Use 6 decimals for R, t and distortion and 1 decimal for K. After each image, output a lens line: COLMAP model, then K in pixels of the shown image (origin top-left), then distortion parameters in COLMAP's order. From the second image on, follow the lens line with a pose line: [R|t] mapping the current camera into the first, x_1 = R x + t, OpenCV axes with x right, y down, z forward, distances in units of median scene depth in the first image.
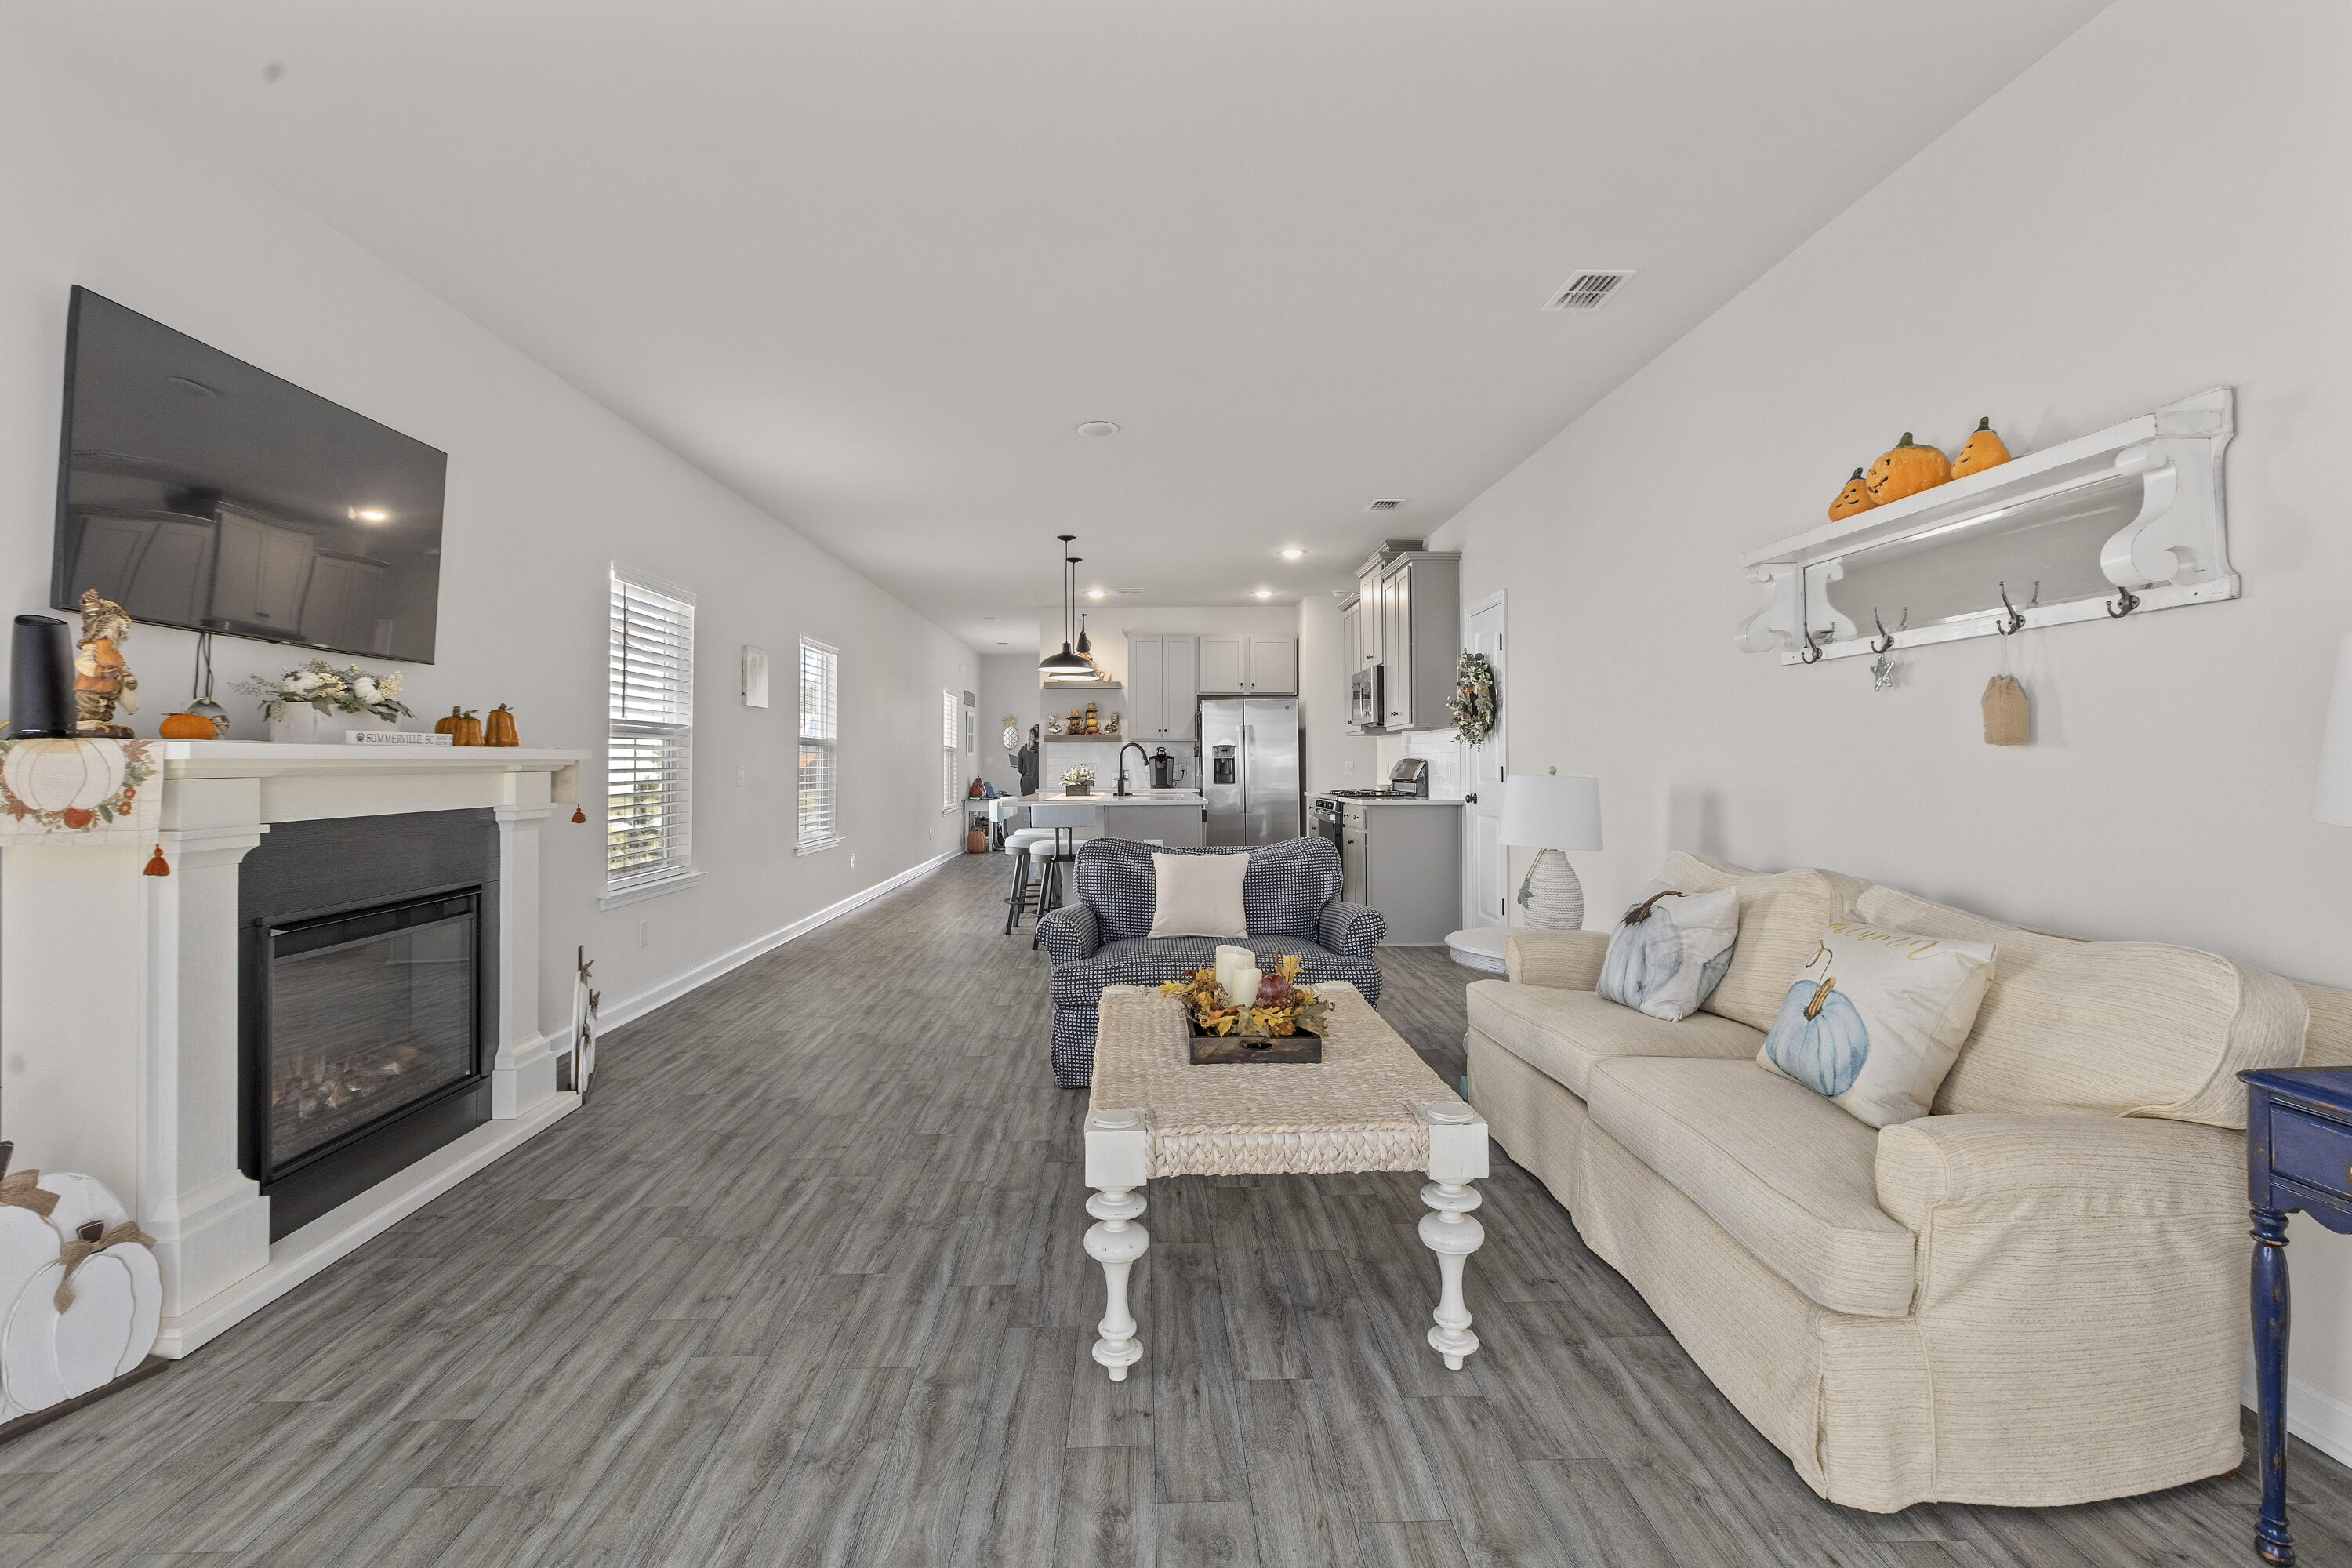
lens RADIAL K [[1064.8, 0, 1172.3], [0, 1064.8, 762.9], [0, 0, 1]] dist [-0.000177, -0.000402]
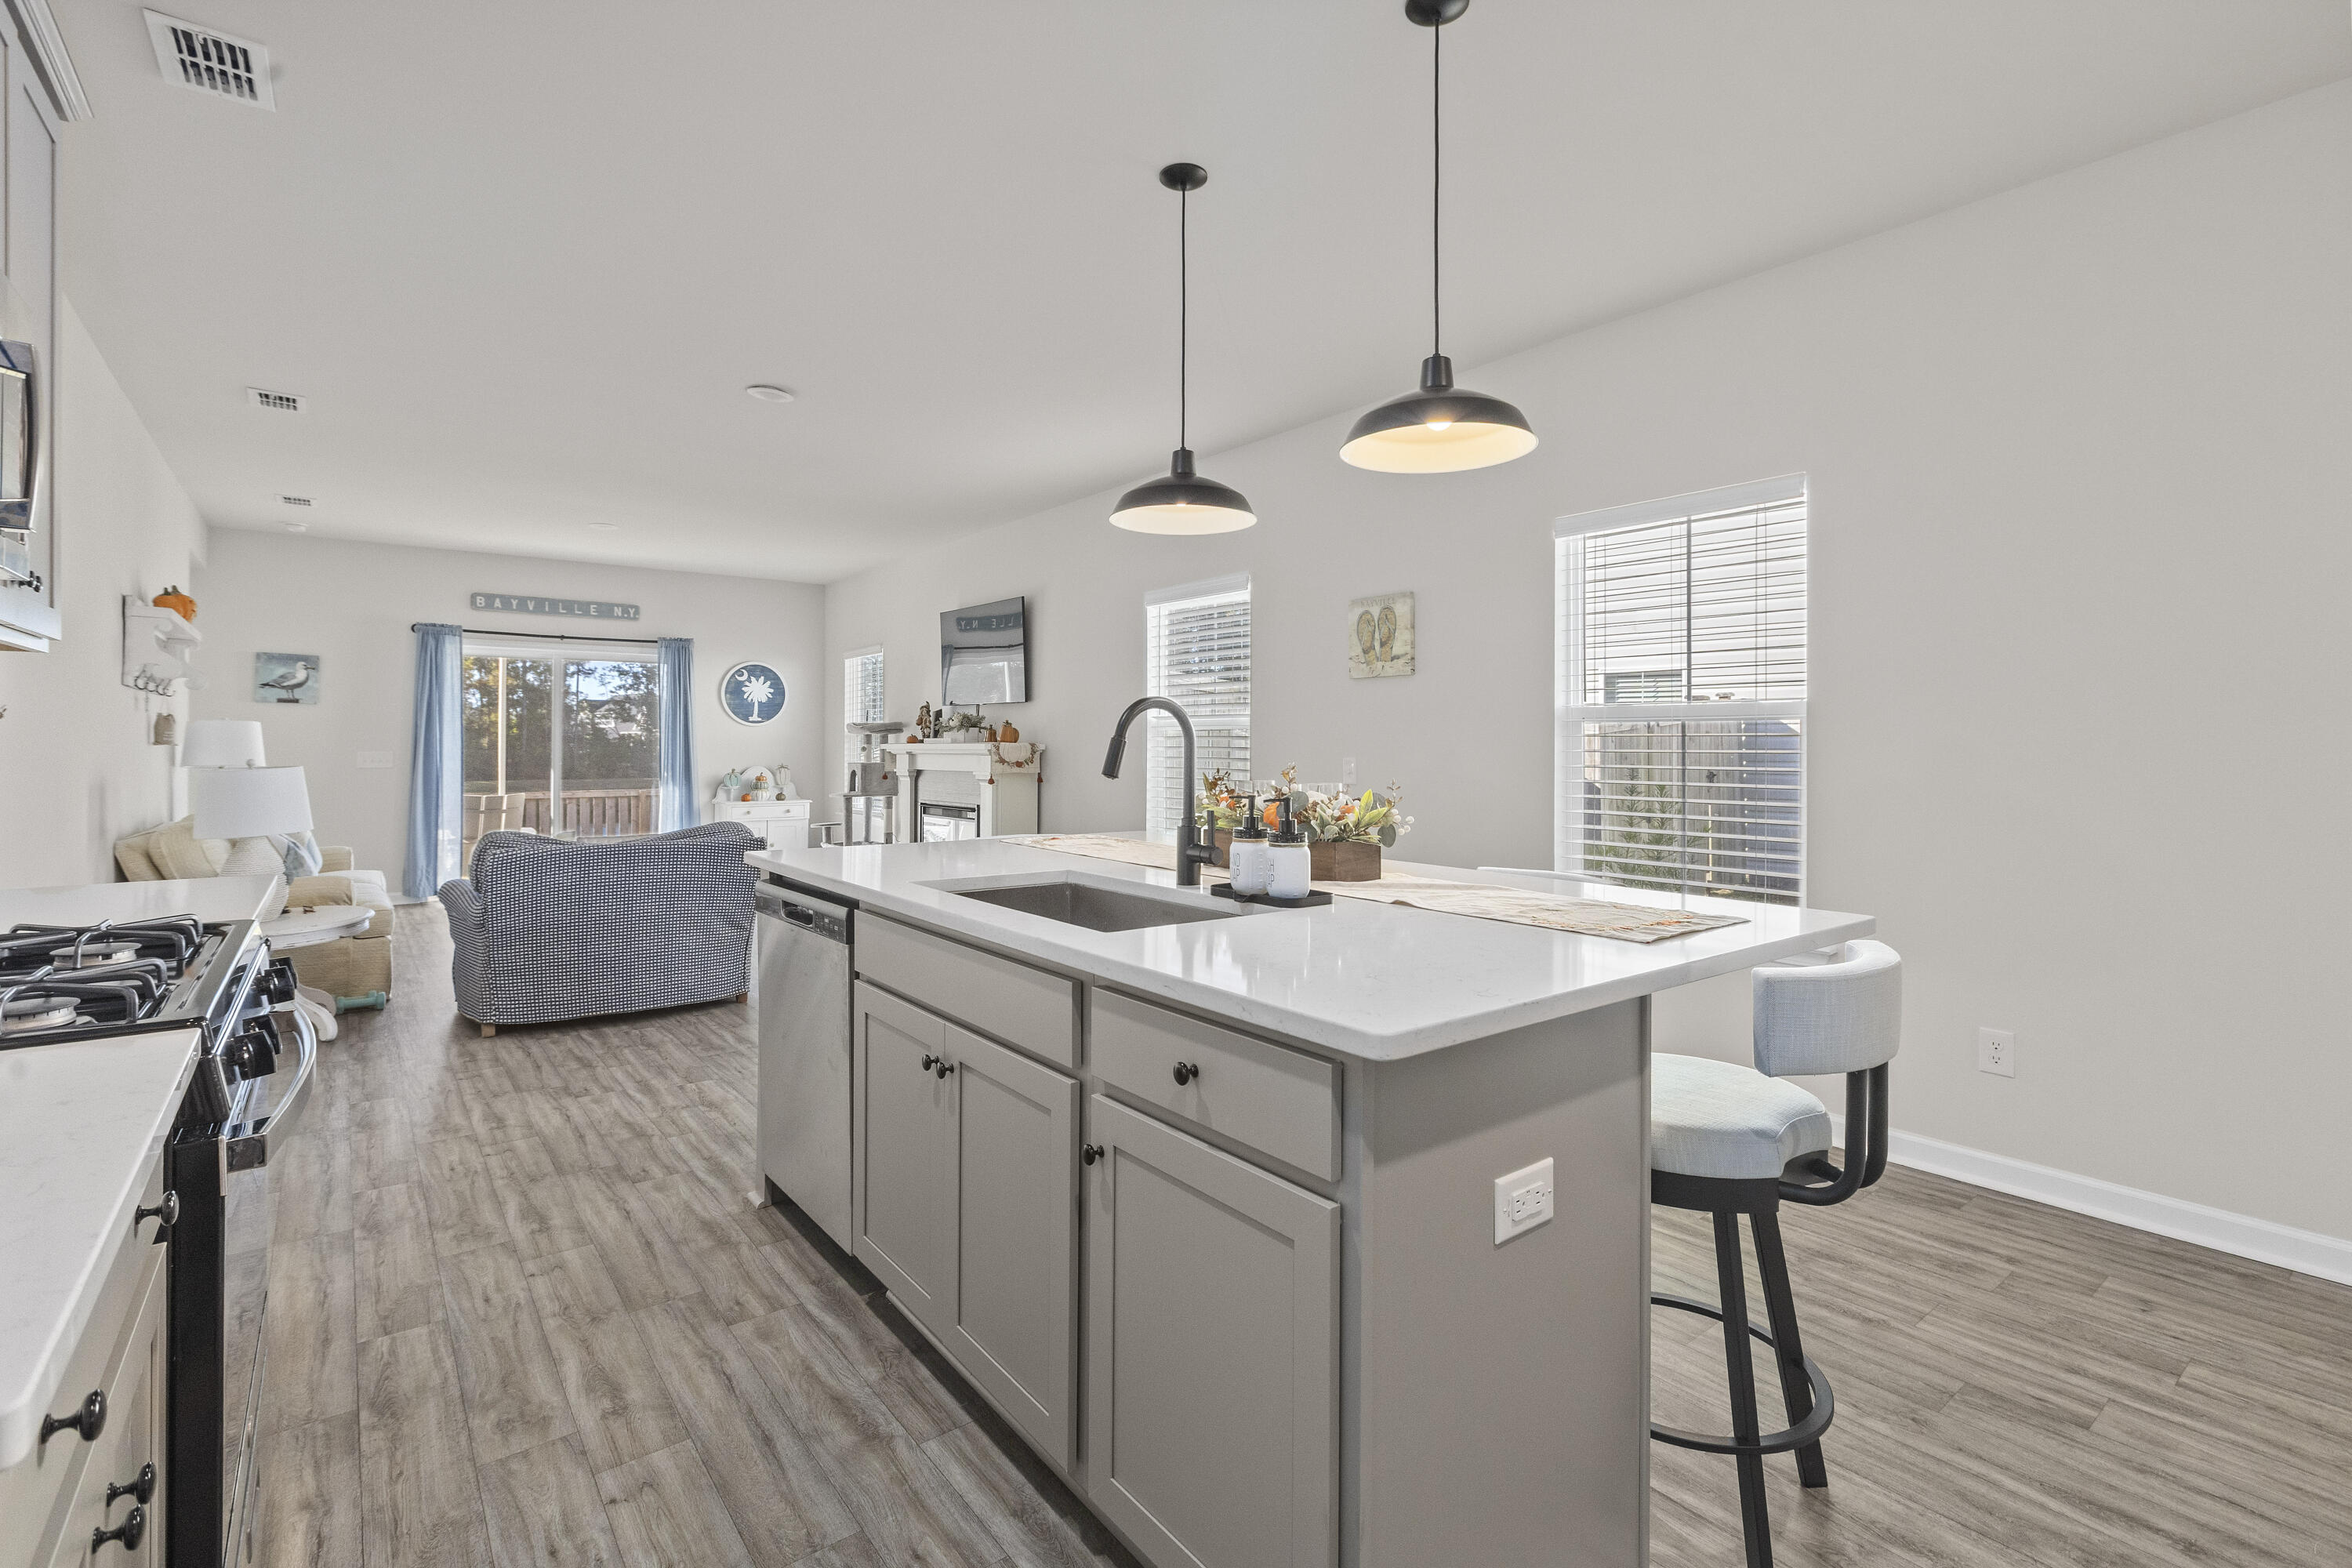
lens RADIAL K [[1071.8, 0, 1183.5], [0, 1071.8, 742.2], [0, 0, 1]] dist [-0.003037, -0.000506]
pose [[-0.802885, 0.000416, -0.596134, 0.134886], [-0.001292, 0.999996, 0.002438, -0.025974], [0.596133, 0.002727, -0.802881, 2.158023]]
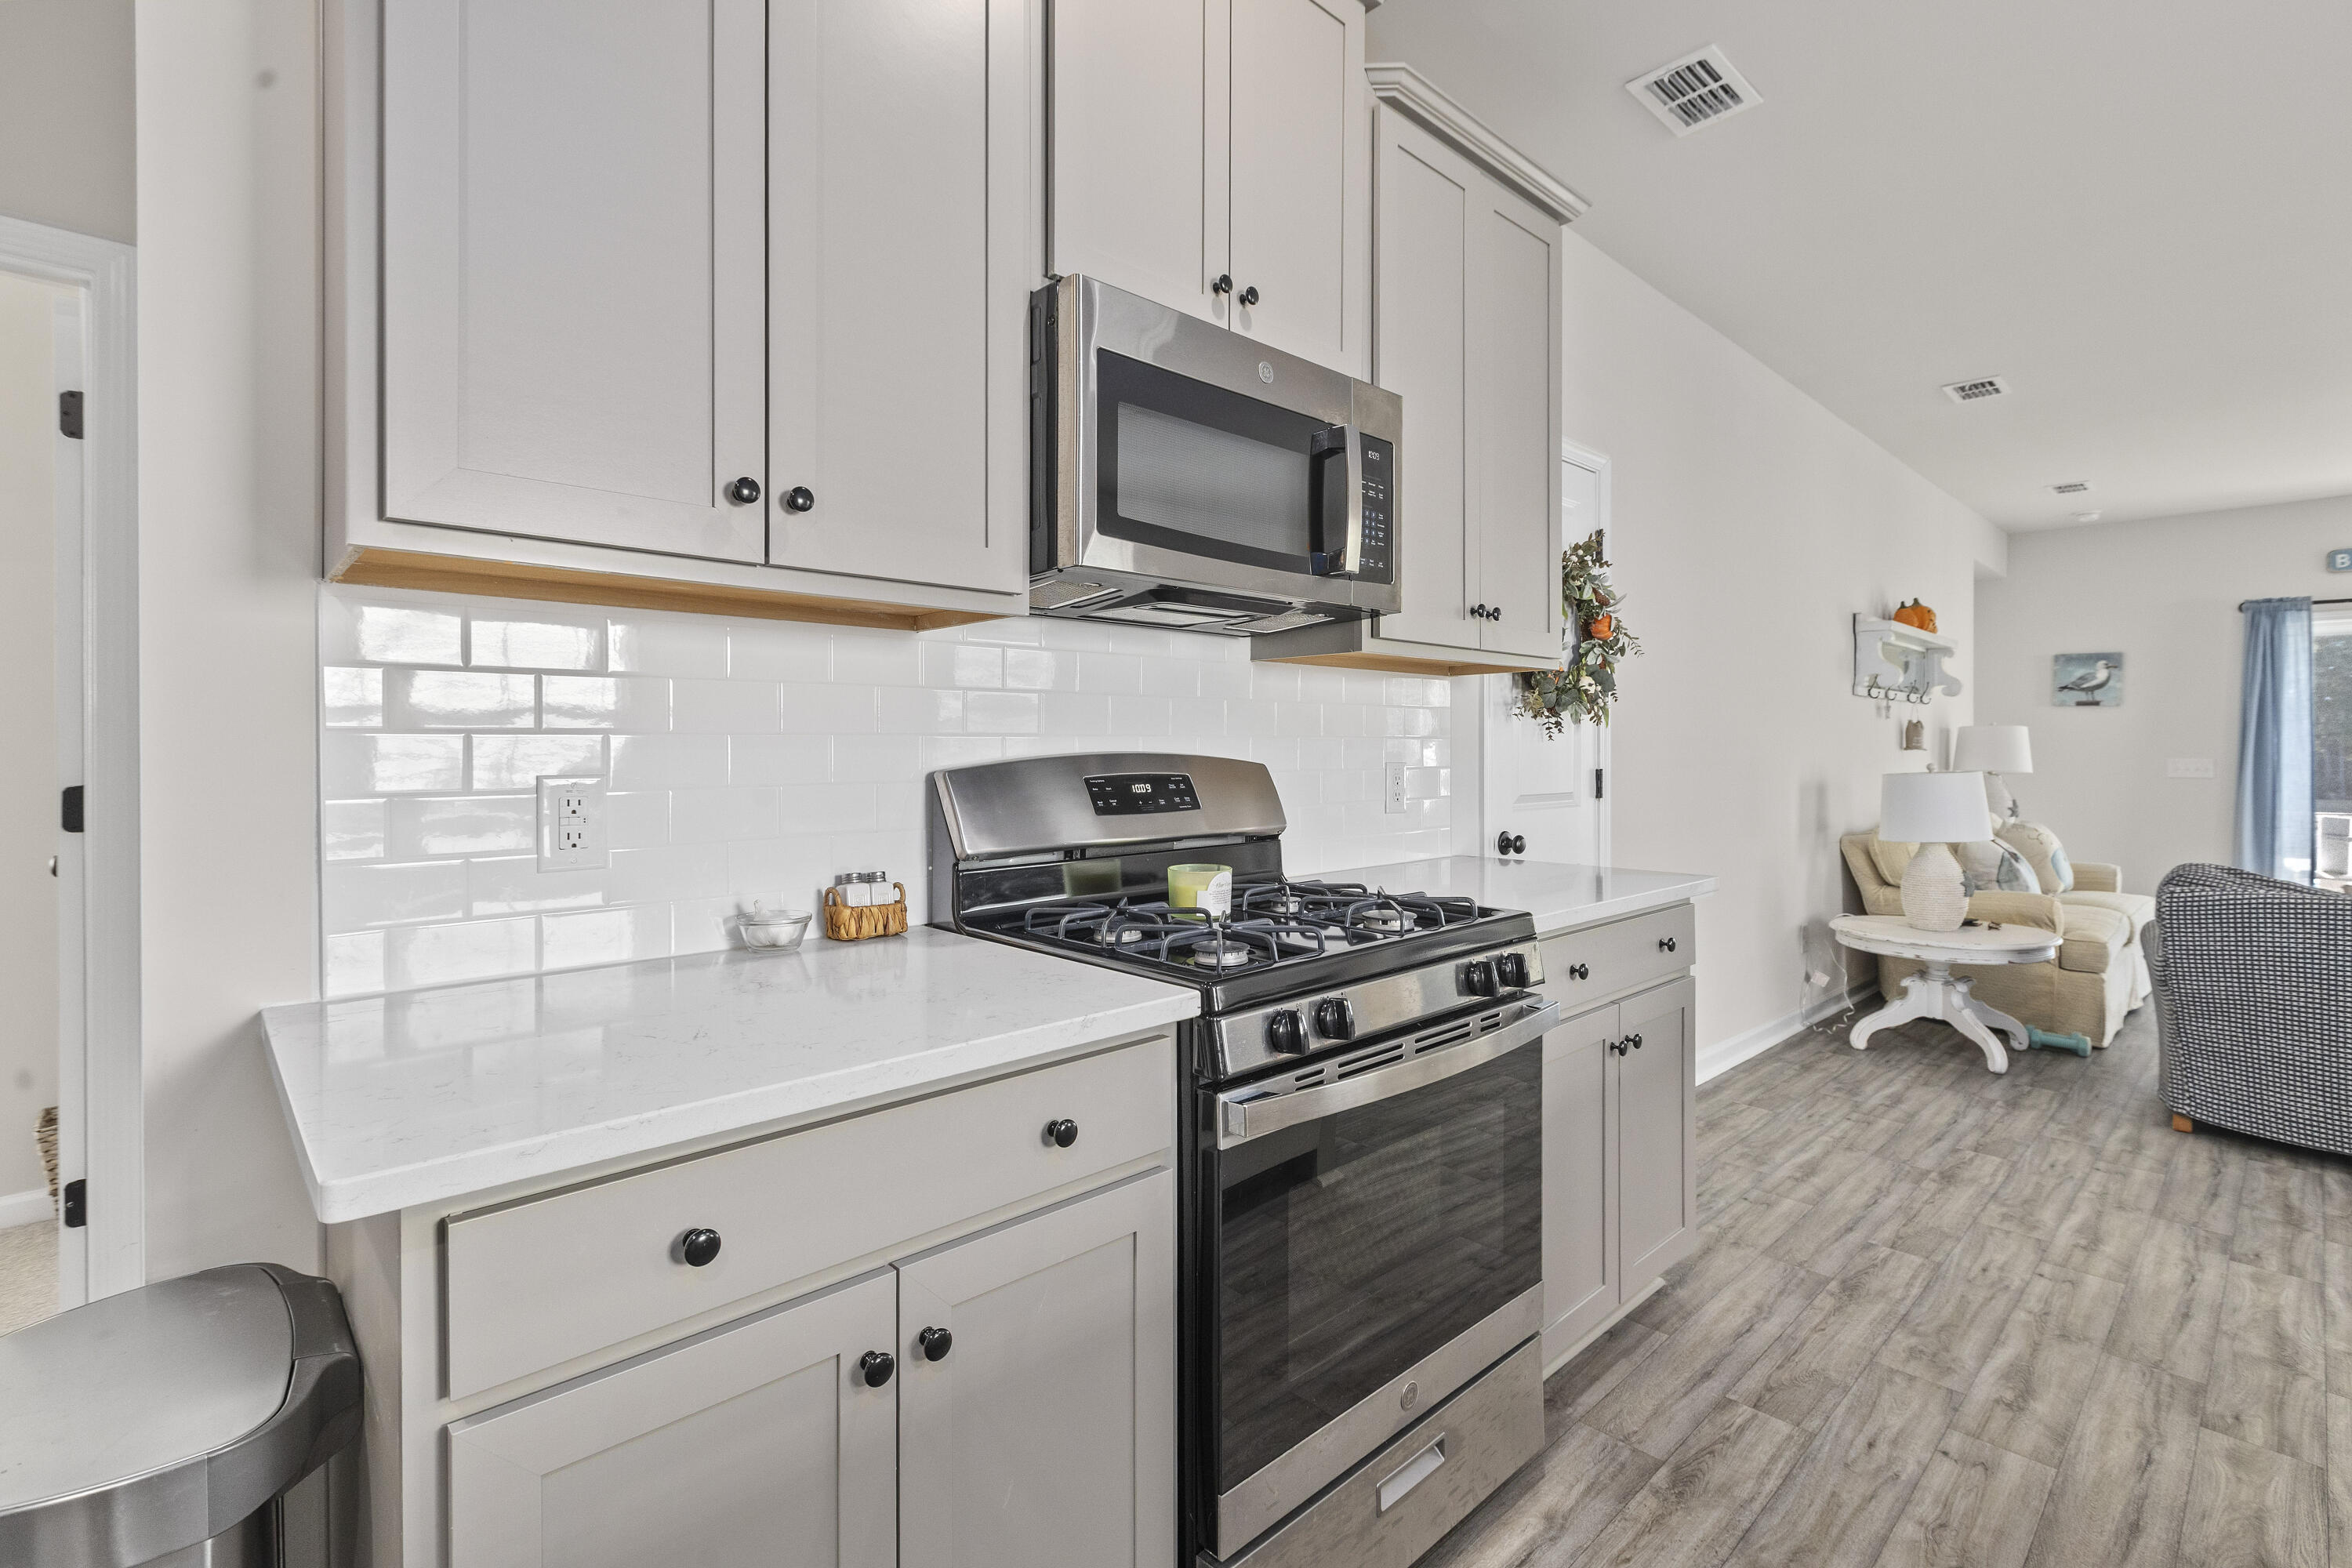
lens RADIAL K [[1071.7, 0, 1177.0], [0, 1071.7, 750.8], [0, 0, 1]] dist [-0.001170, 0.000198]
pose [[-0.662679, 0.000071, 0.748904, -0.291650], [0.002508, 0.999995, 0.002124, -0.015935], [-0.748900, 0.003286, -0.662675, 1.792246]]
